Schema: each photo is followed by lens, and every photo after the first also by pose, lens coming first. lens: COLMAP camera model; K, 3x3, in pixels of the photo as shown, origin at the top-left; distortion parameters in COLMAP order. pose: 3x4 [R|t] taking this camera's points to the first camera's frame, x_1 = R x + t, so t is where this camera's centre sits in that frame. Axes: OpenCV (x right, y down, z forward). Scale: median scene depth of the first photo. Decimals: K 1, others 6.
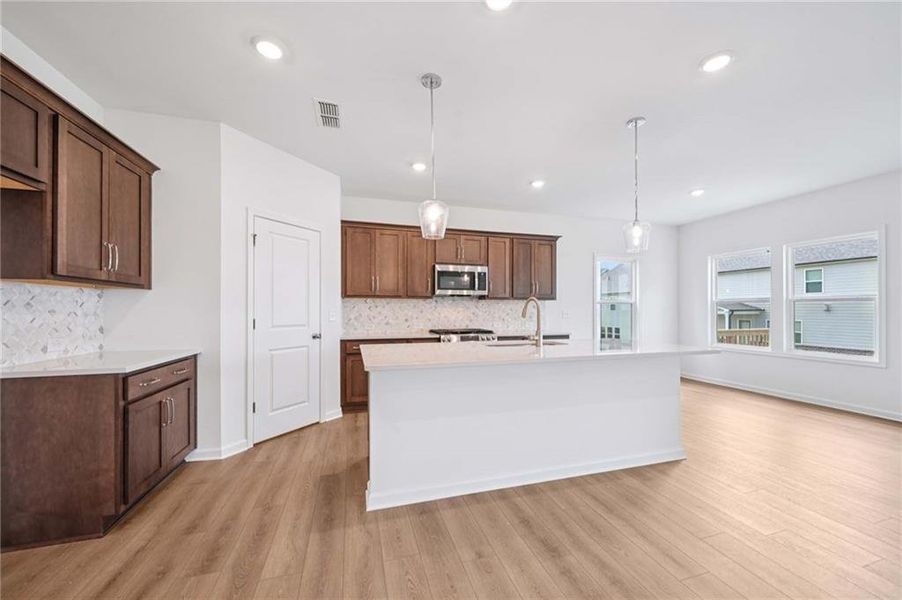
lens RADIAL K [[334.8, 0, 450.8], [0, 334.8, 310.4], [0, 0, 1]] dist [-0.001060, -0.000586]
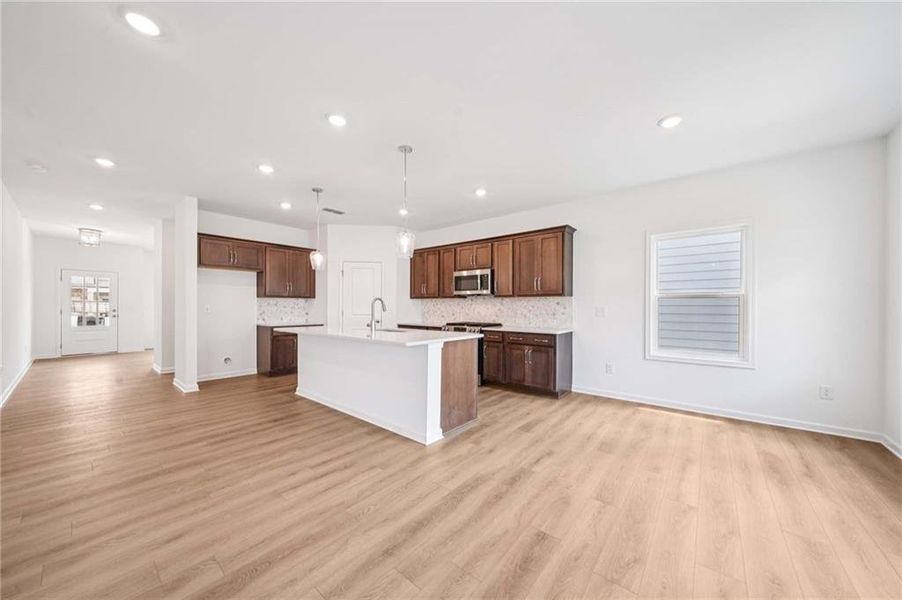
lens RADIAL K [[316.4, 0, 458.4], [0, 316.4, 308.8], [0, 0, 1]] dist [0.000407, -0.000150]
pose [[0.563773, 0.005376, -0.825912, 0.995681], [-0.003201, 0.999986, 0.004323, 0.001794], [0.825923, 0.000207, 0.563782, 0.319900]]
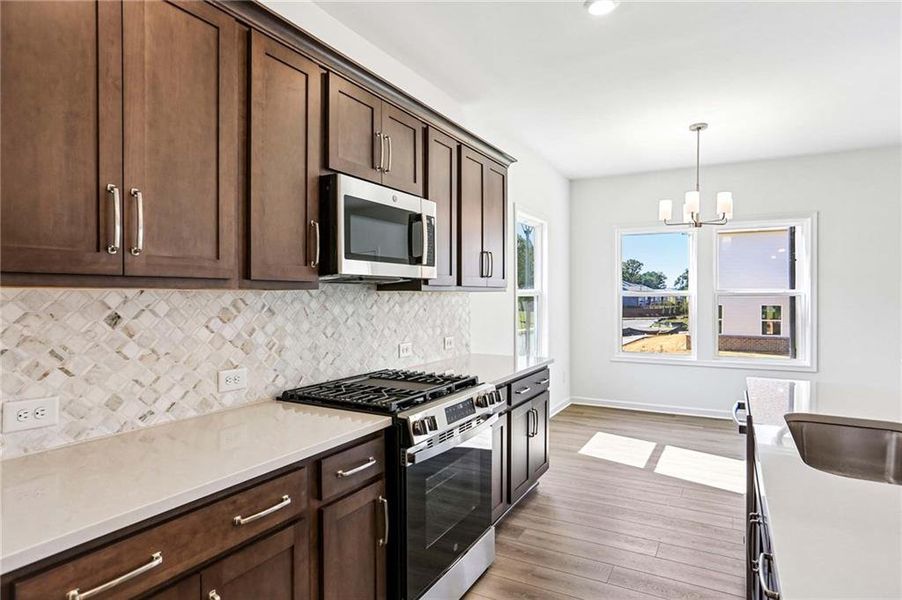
lens RADIAL K [[510.6, 0, 454.5], [0, 510.6, 298.4], [0, 0, 1]] dist [-0.028748, 0.007689]
pose [[0.714297, -0.005956, 0.699818, -0.291760], [-0.000275, 0.999961, 0.008791, -0.030878], [-0.699843, -0.006471, 0.714267, 0.608765]]
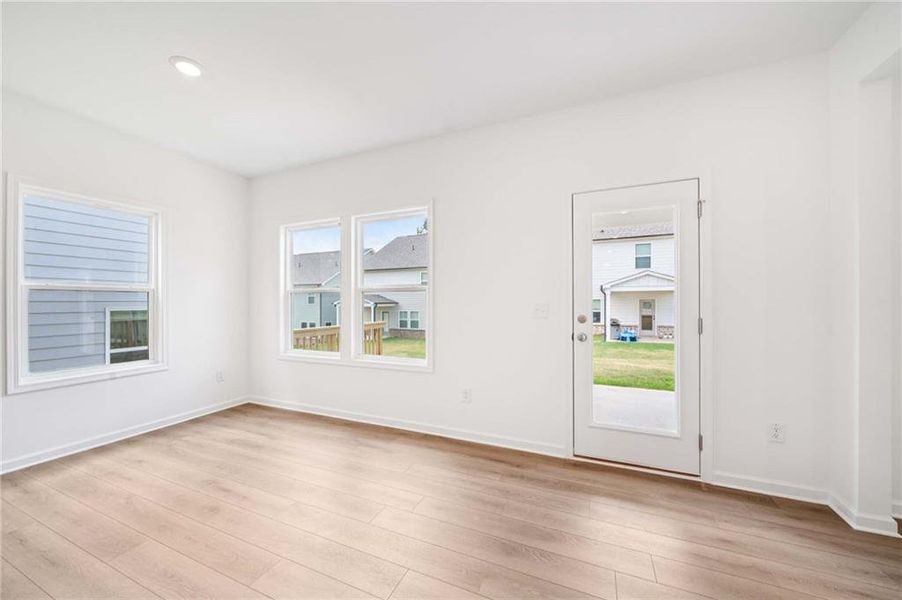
lens RADIAL K [[316.4, 0, 460.5], [0, 316.4, 303.3], [0, 0, 1]] dist [0.000407, -0.000150]
pose [[0.653543, -0.002409, 0.756886, 0.651504], [0.001965, 0.999997, 0.001487, -0.000828], [-0.756887, 0.000515, 0.653545, 0.372314]]
